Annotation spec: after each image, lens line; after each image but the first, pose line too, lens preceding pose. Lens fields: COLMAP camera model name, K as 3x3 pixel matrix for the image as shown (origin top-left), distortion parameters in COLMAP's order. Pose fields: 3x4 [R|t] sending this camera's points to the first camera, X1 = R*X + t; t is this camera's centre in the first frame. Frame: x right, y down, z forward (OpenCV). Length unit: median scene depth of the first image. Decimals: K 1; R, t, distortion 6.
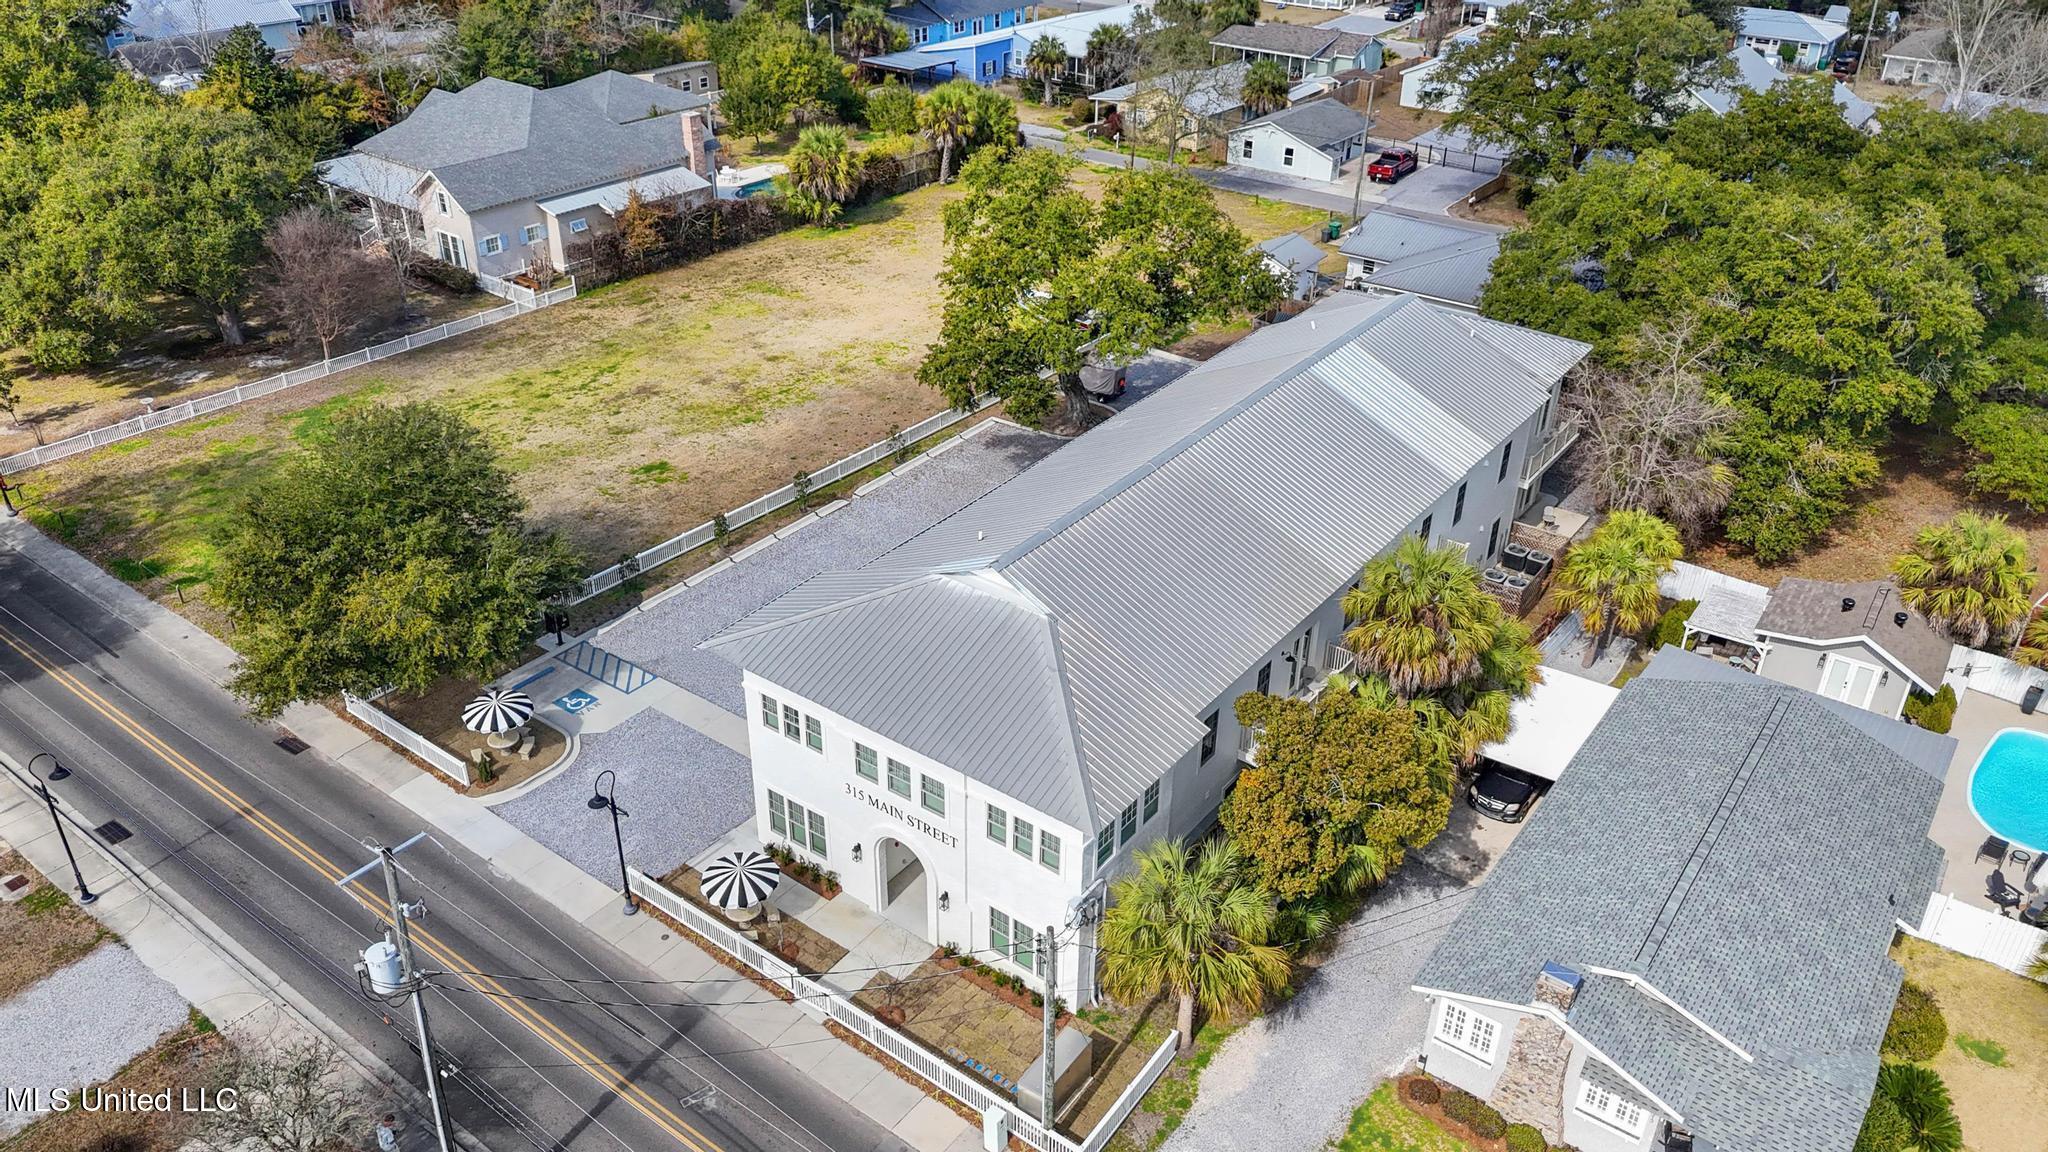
lens RADIAL K [[1487.8, 0, 977.7], [0, 1487.8, 586.6], [0, 0, 1]] dist [0.035999, -0.004735]
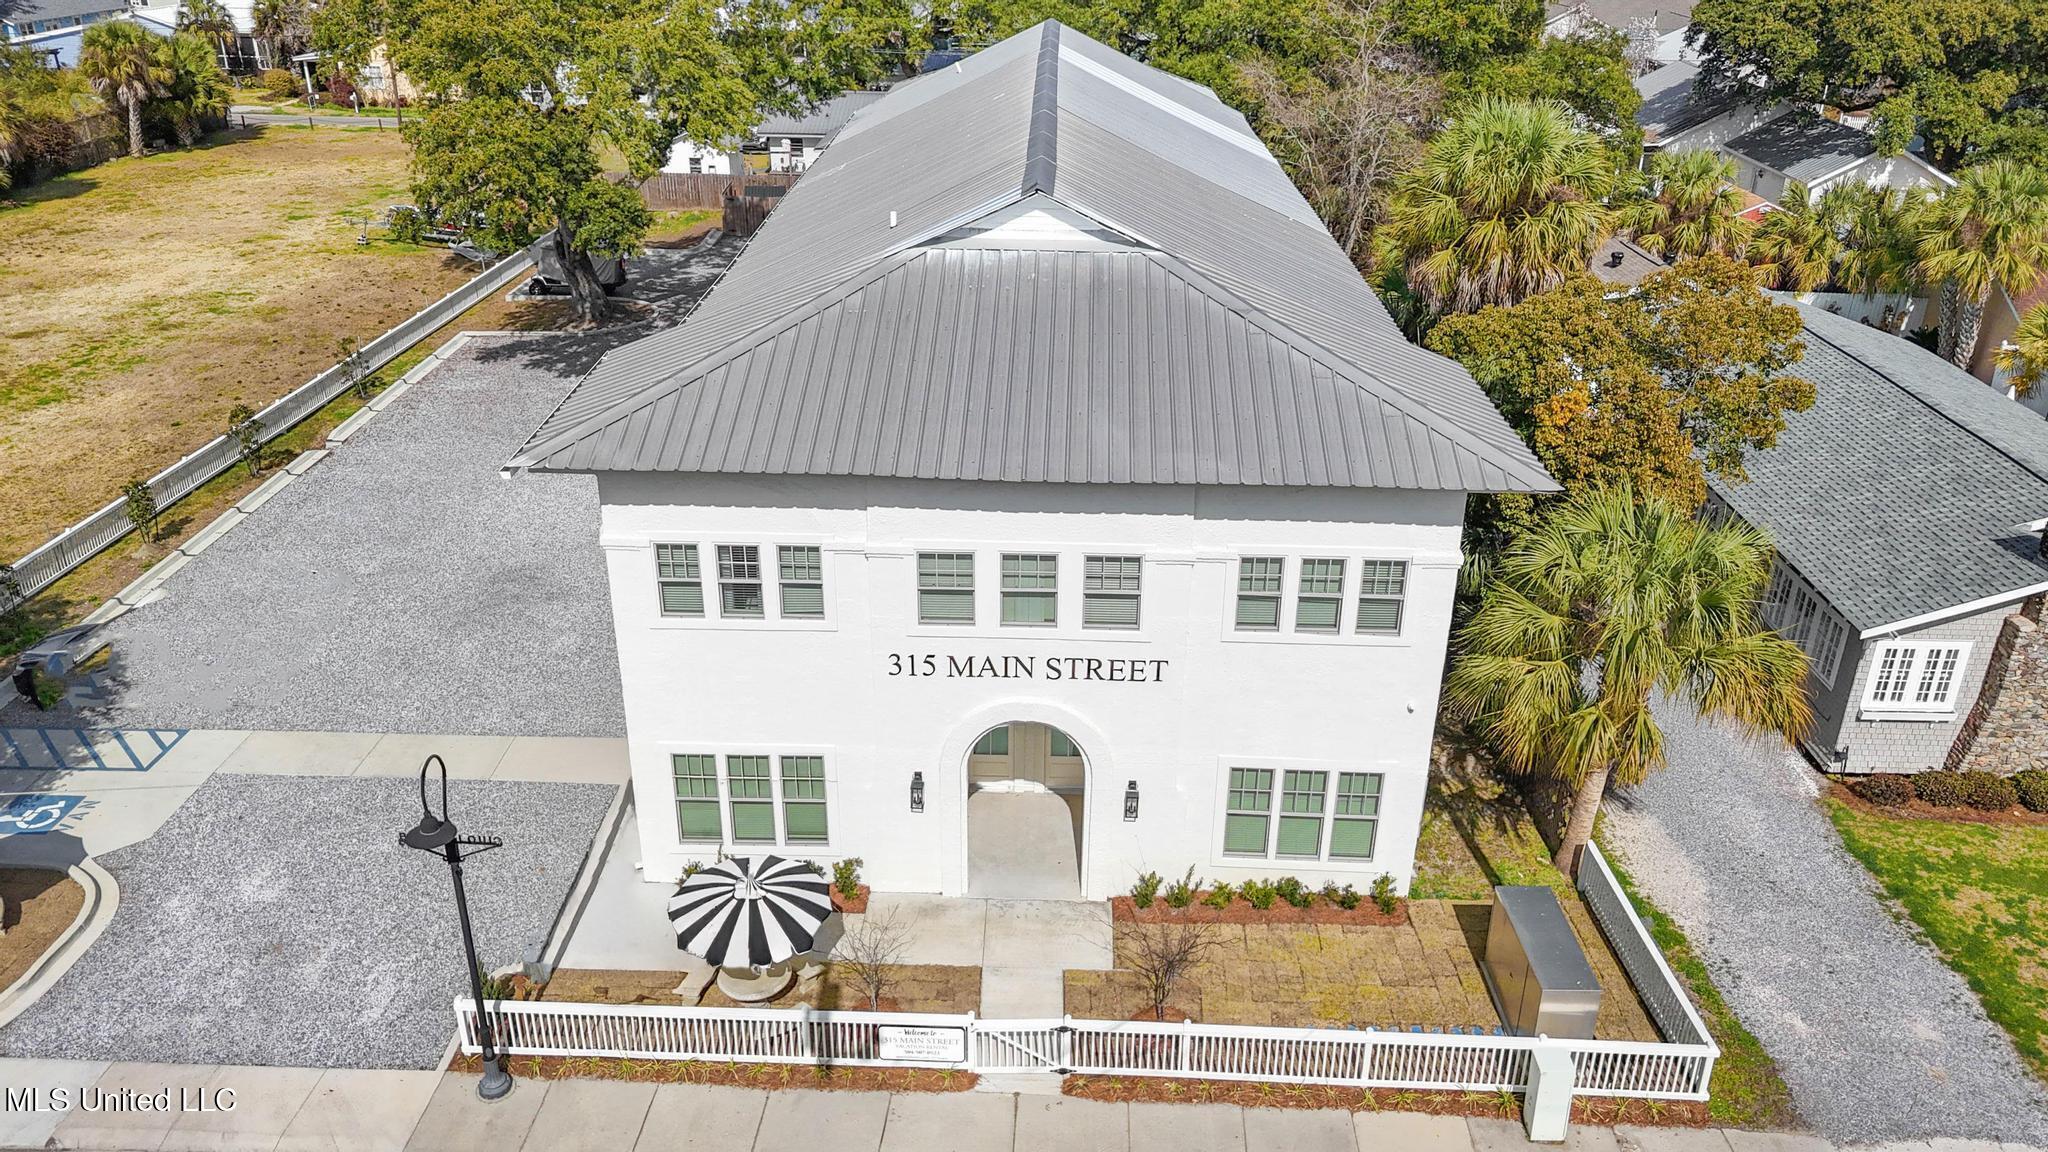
lens RADIAL K [[1505.9, 0, 1024.0], [0, 1505.9, 576.0], [0, 0, 1]] dist [0.038946, -0.046463]
pose [[0.806068, -0.240475, 0.540764, -0.308026], [0.287405, 0.957806, -0.002477, 0.114127], [-0.517352, 0.157415, 0.841170, 0.507459]]
